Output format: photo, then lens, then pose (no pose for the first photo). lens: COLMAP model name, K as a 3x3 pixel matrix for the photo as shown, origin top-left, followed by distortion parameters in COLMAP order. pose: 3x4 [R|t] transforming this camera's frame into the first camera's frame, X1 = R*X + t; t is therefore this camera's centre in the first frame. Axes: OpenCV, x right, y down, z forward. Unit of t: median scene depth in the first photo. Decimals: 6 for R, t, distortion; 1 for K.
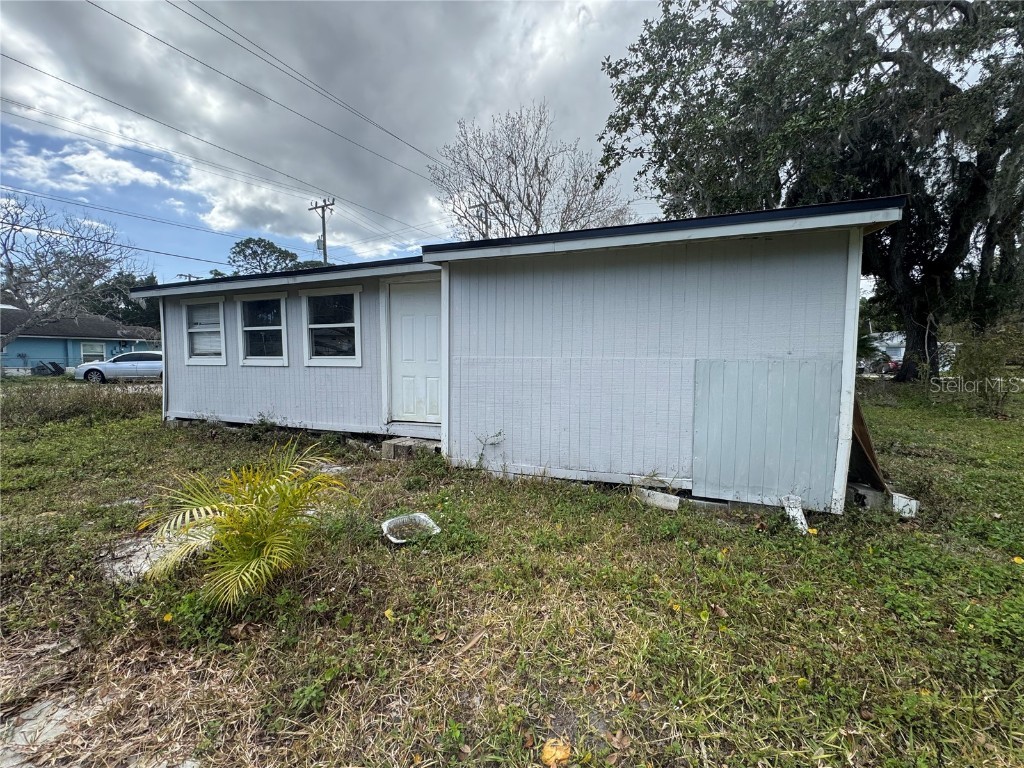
lens RADIAL K [[407.5, 0, 511.0], [0, 407.5, 380.4], [0, 0, 1]] dist [-0.000655, 0.000056]
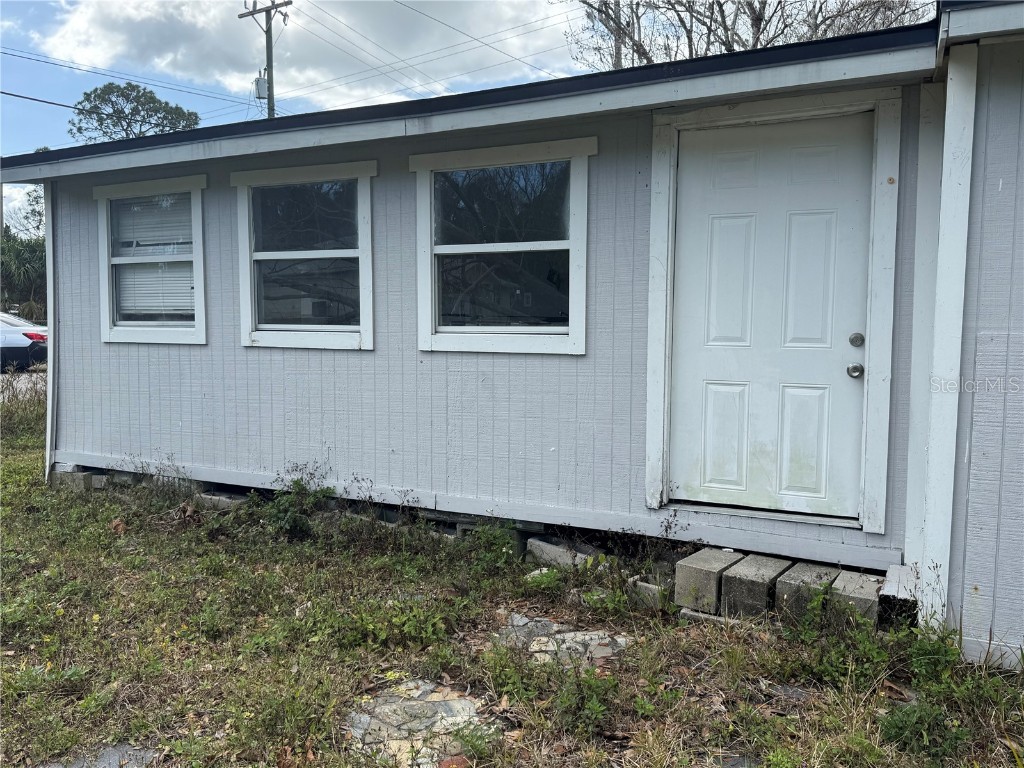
lens RADIAL K [[817.3, 0, 512.1], [0, 817.3, 377.4], [0, 0, 1]] dist [0.107761, -0.191572]
pose [[0.994708, 0.012170, -0.102017, -0.319739], [-0.011014, 0.999869, 0.011881, -0.018474], [0.102148, -0.010695, 0.994712, 0.208313]]
